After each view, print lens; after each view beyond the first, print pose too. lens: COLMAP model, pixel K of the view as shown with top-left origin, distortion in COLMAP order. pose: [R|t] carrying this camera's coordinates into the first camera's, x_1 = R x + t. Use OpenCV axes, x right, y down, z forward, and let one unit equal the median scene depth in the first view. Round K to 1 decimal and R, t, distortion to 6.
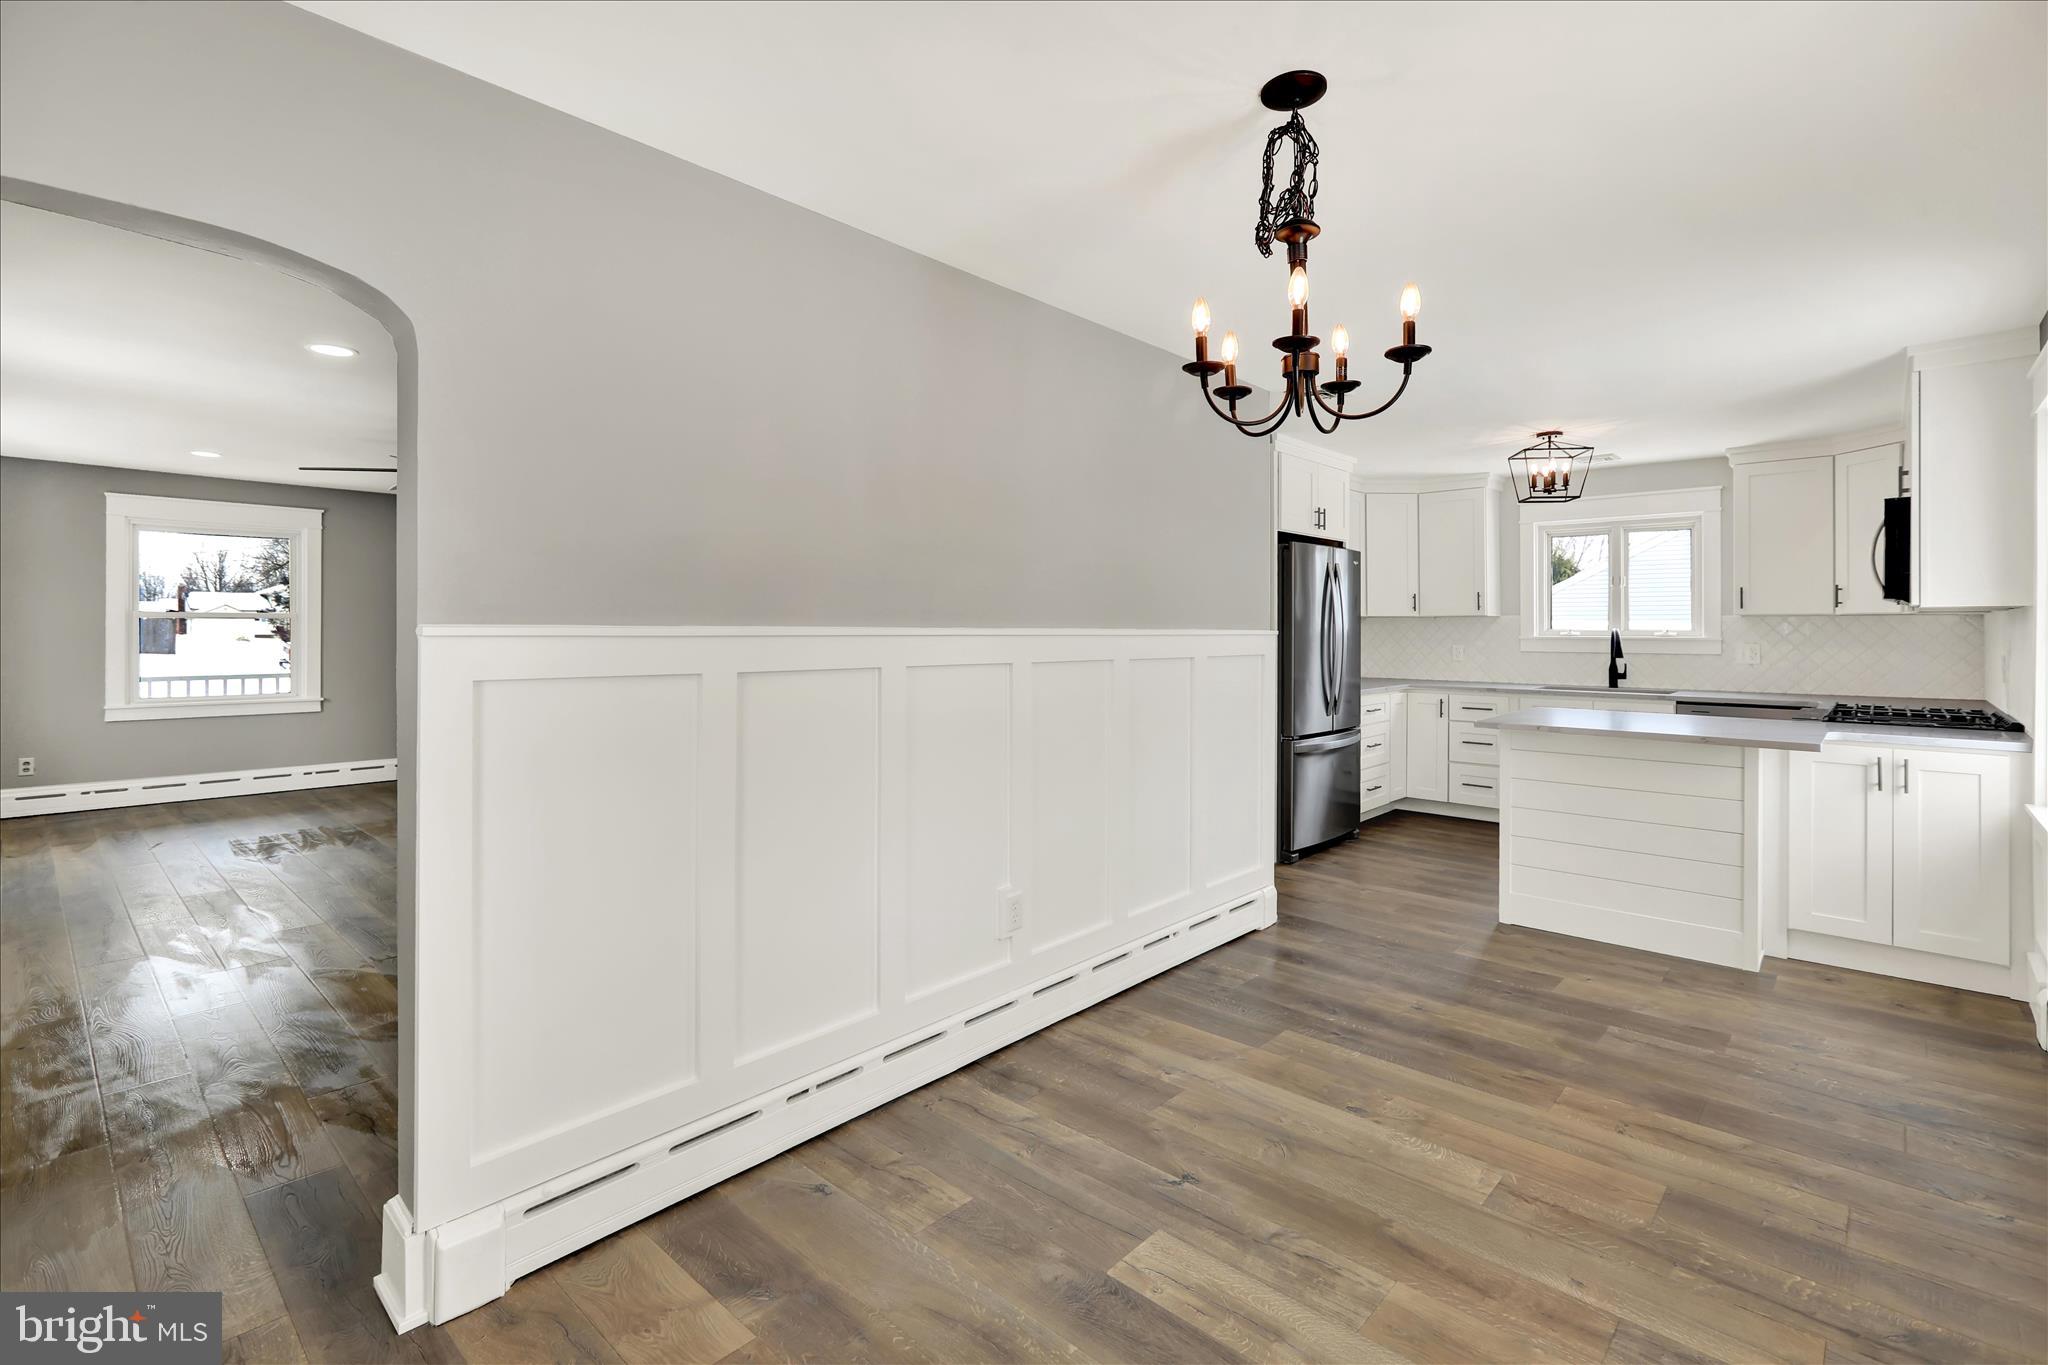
lens RADIAL K [[934.1, 0, 1032.6], [0, 934.1, 635.9], [0, 0, 1]] dist [0.001164, -0.000187]
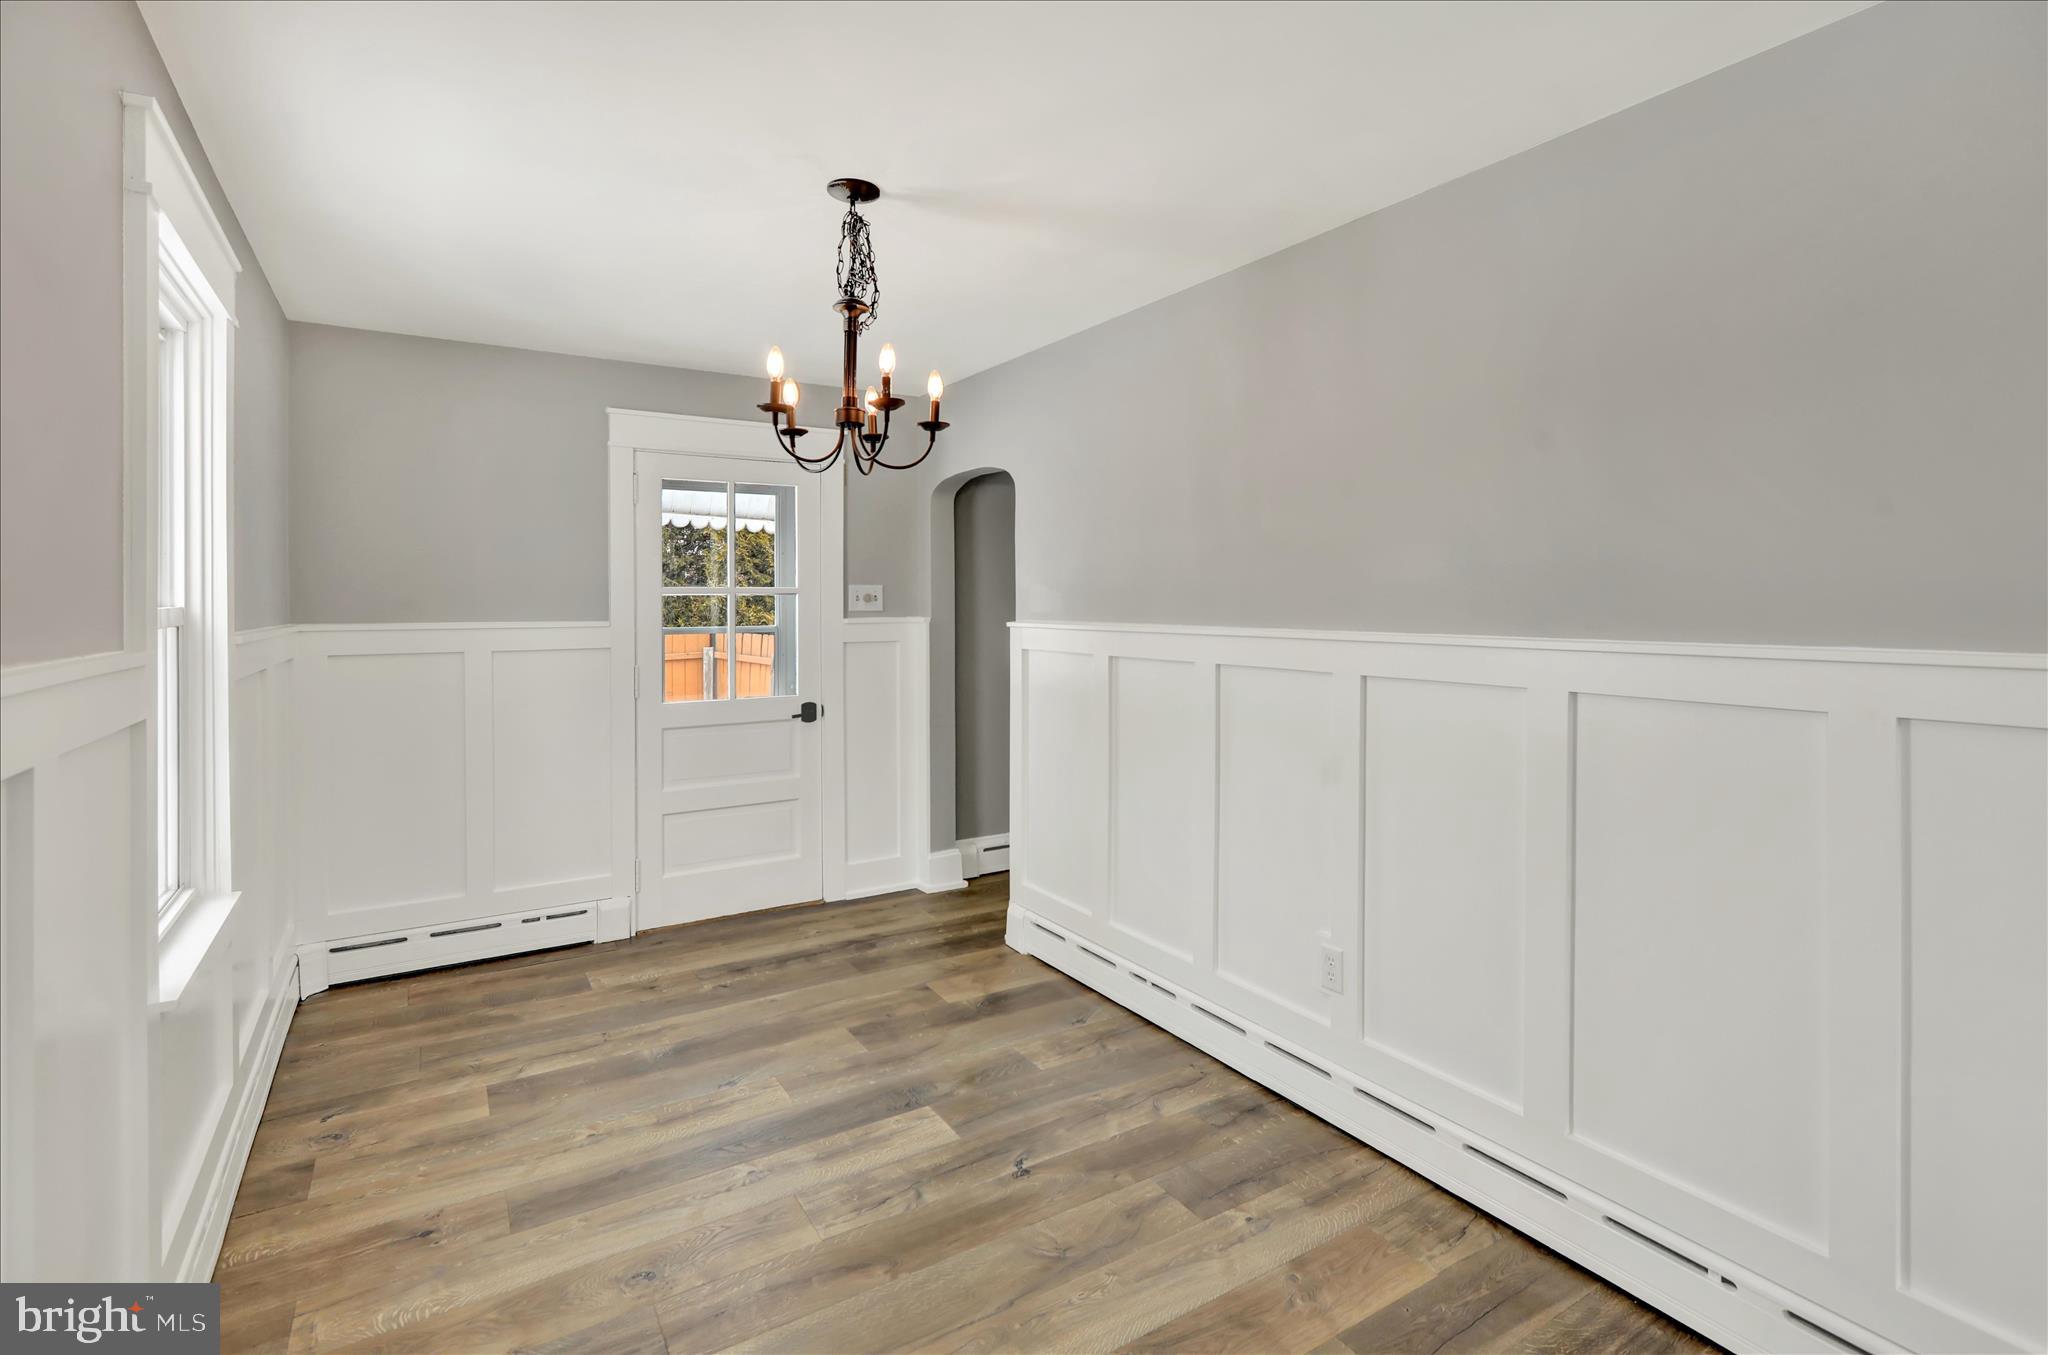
lens RADIAL K [[981.7, 0, 1021.5], [0, 981.7, 607.3], [0, 0, 1]] dist [-0.001625, 0.000089]
pose [[-0.278055, 0.004397, -0.960555, 1.184366], [-0.005343, 0.999967, 0.006124, -0.039878], [0.960550, 0.006835, -0.278022, 1.286431]]
